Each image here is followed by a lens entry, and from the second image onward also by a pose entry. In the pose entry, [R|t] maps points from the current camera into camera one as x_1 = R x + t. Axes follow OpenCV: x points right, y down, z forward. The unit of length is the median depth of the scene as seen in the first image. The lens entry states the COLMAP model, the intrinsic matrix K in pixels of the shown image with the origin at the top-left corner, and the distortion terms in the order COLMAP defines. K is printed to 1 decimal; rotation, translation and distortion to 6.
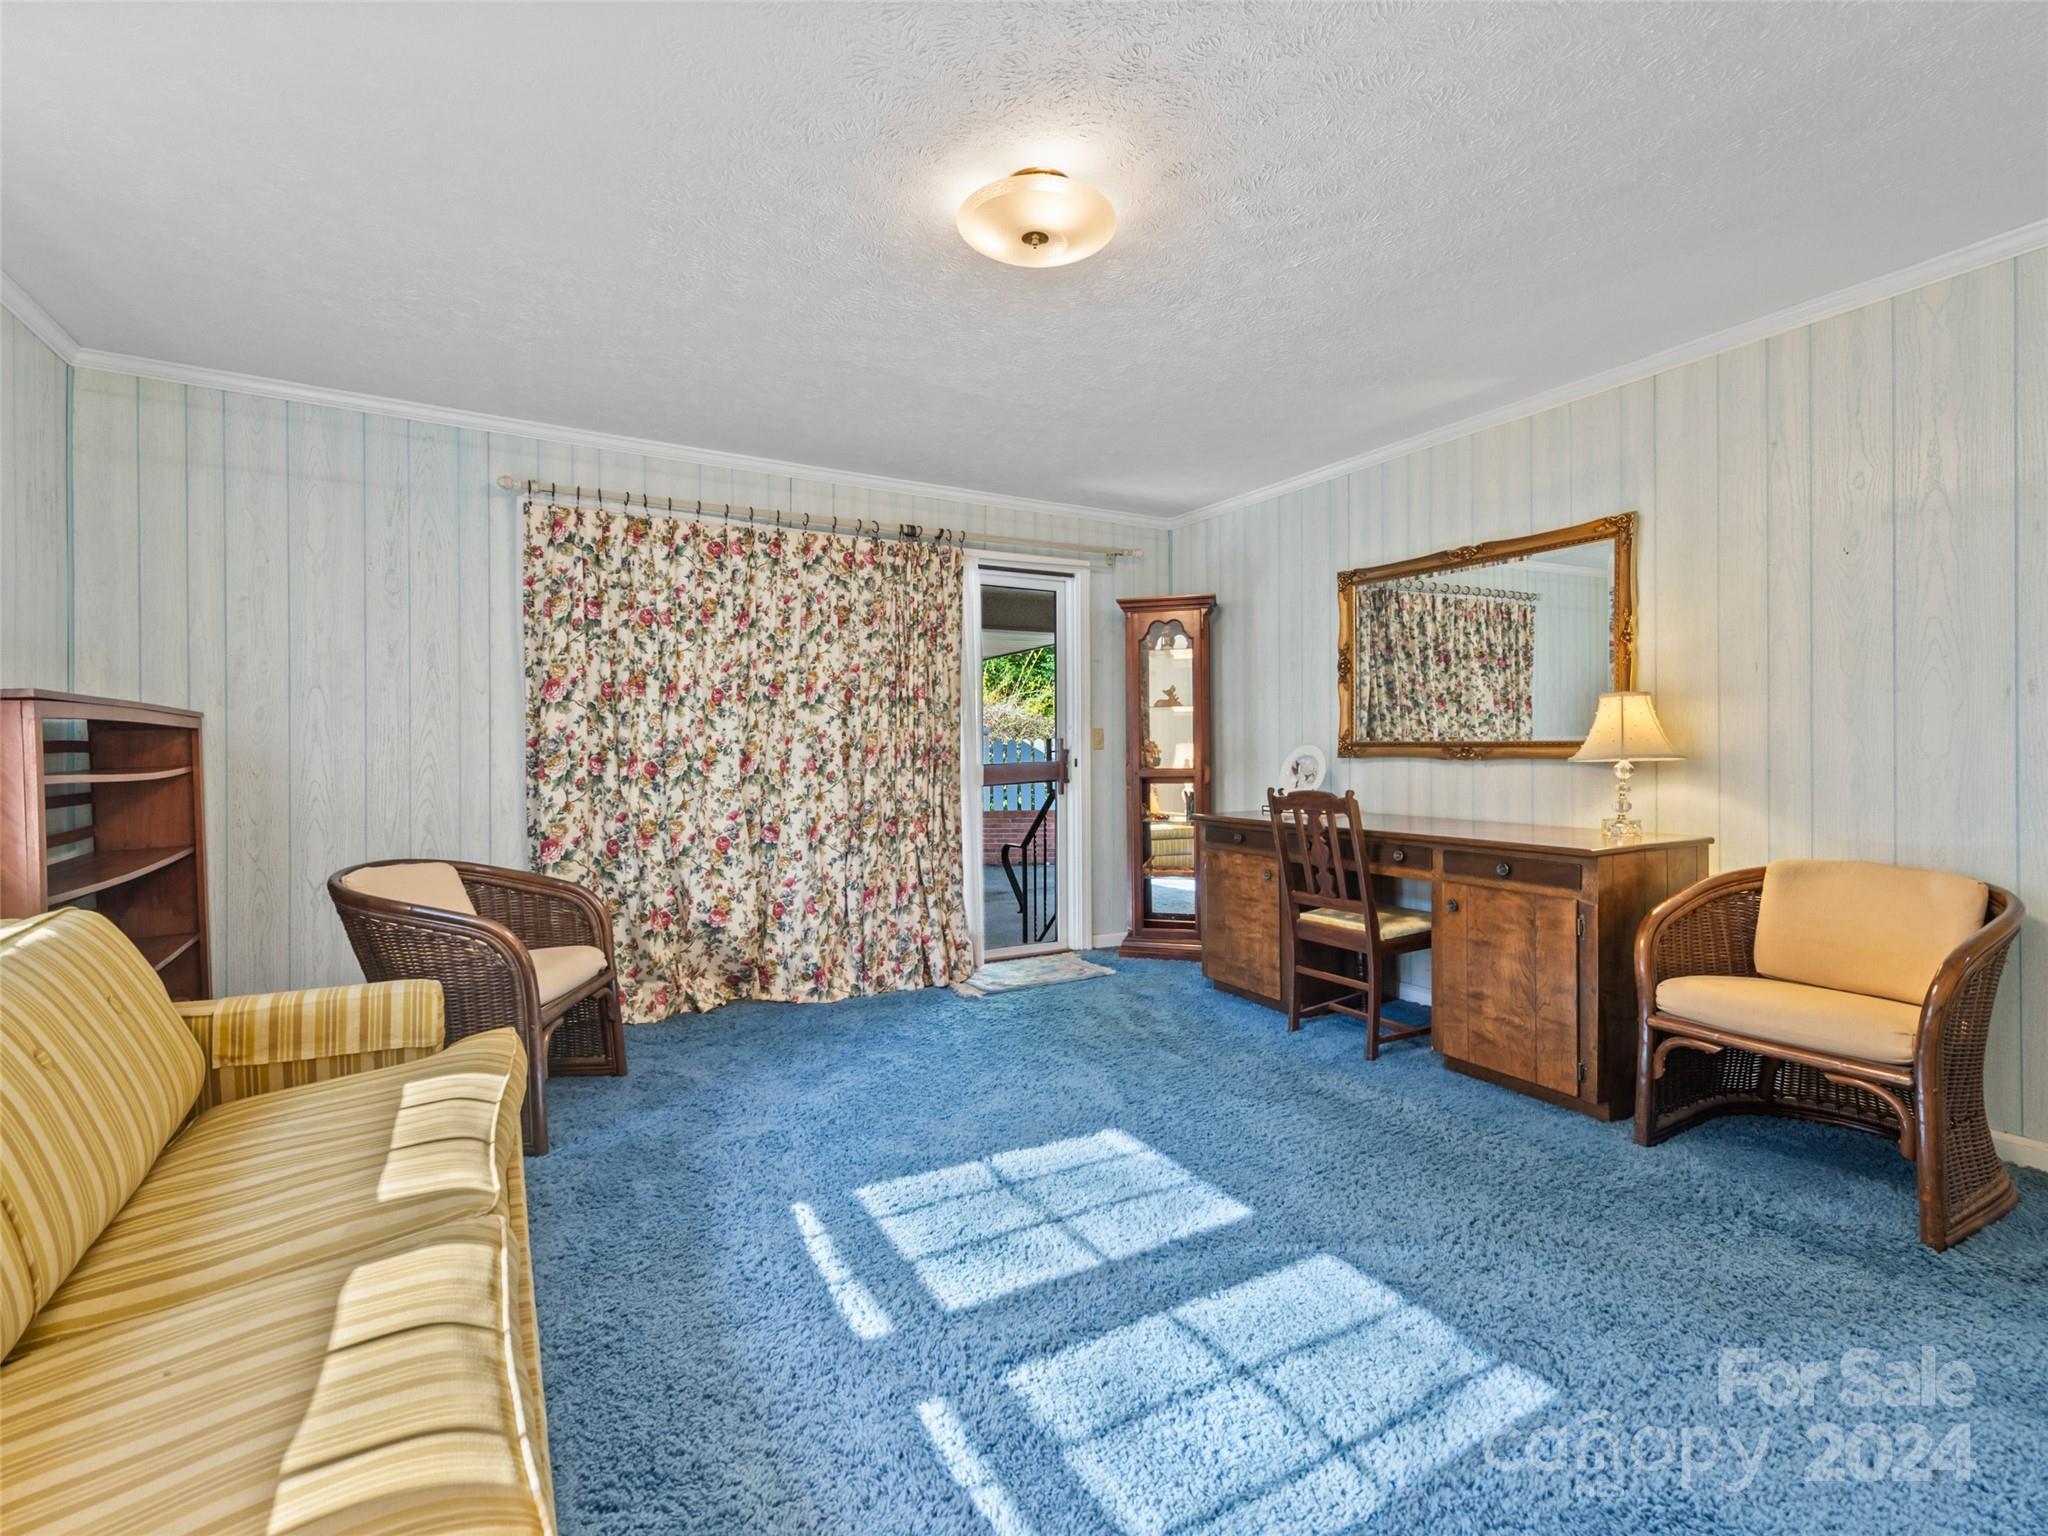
lens RADIAL K [[897.3, 0, 969.4], [0, 897.3, 750.4], [0, 0, 1]] dist [0.013836, -0.003358]
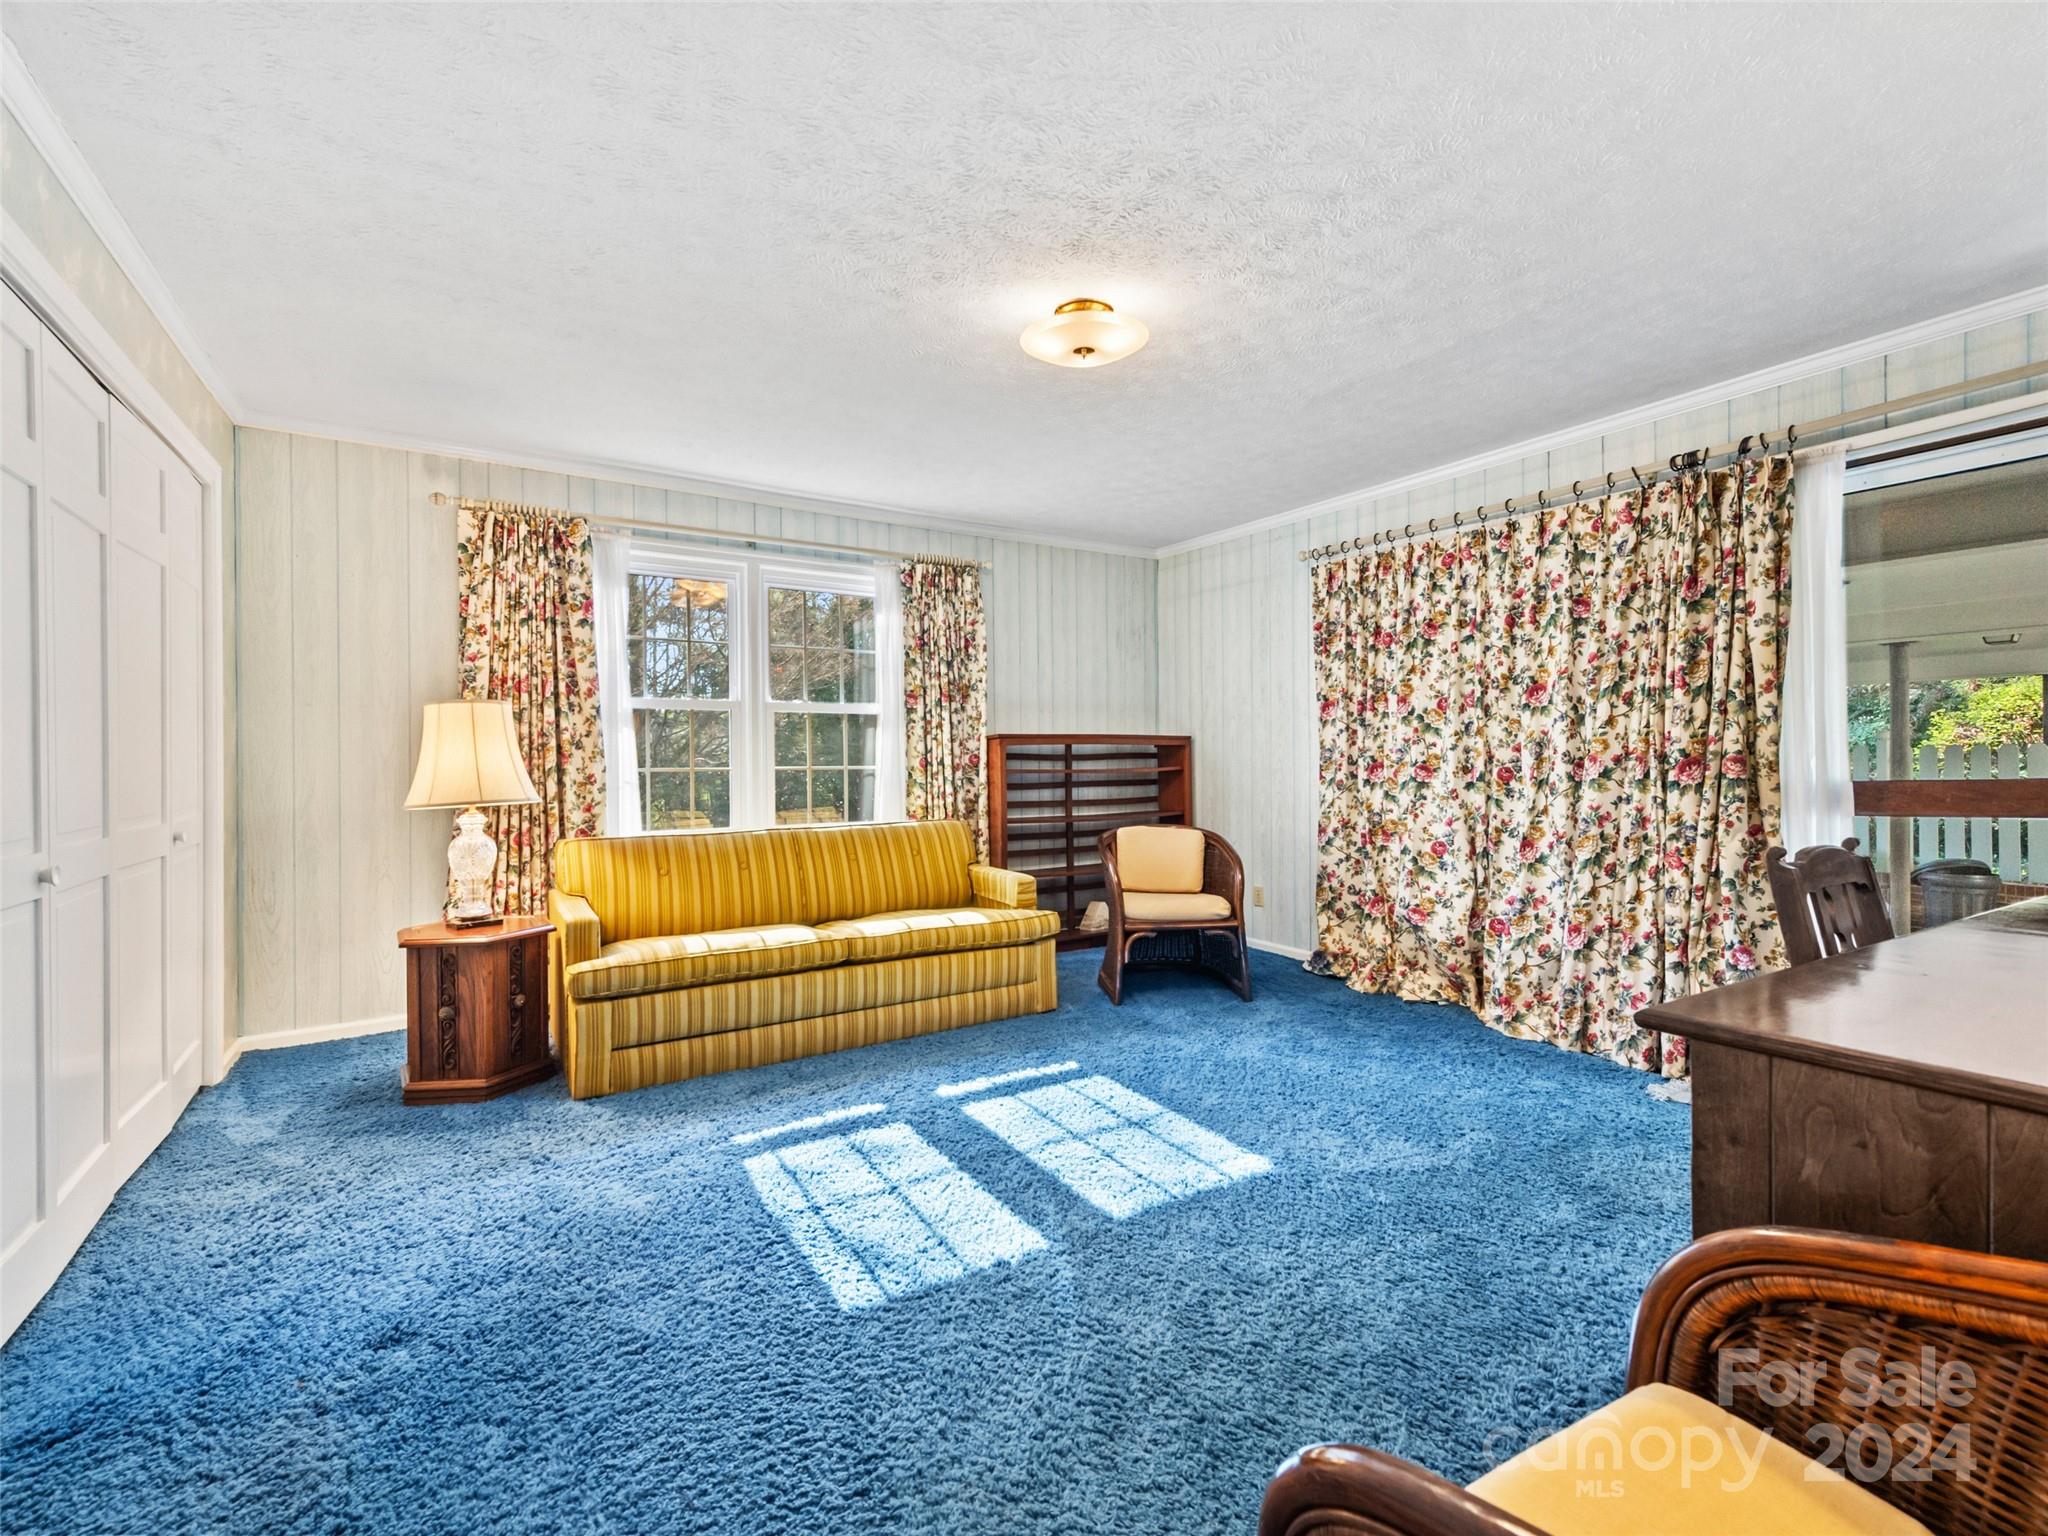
lens RADIAL K [[897.3, 0, 1024.2], [0, 897.3, 763.9], [0, 0, 1]] dist [0.013836, -0.003358]
pose [[0.075992, 0.010137, -0.997057, 0.735915], [0.004862, 0.999933, 0.010537, -0.005984], [0.997097, -0.005649, 0.075937, 0.459167]]
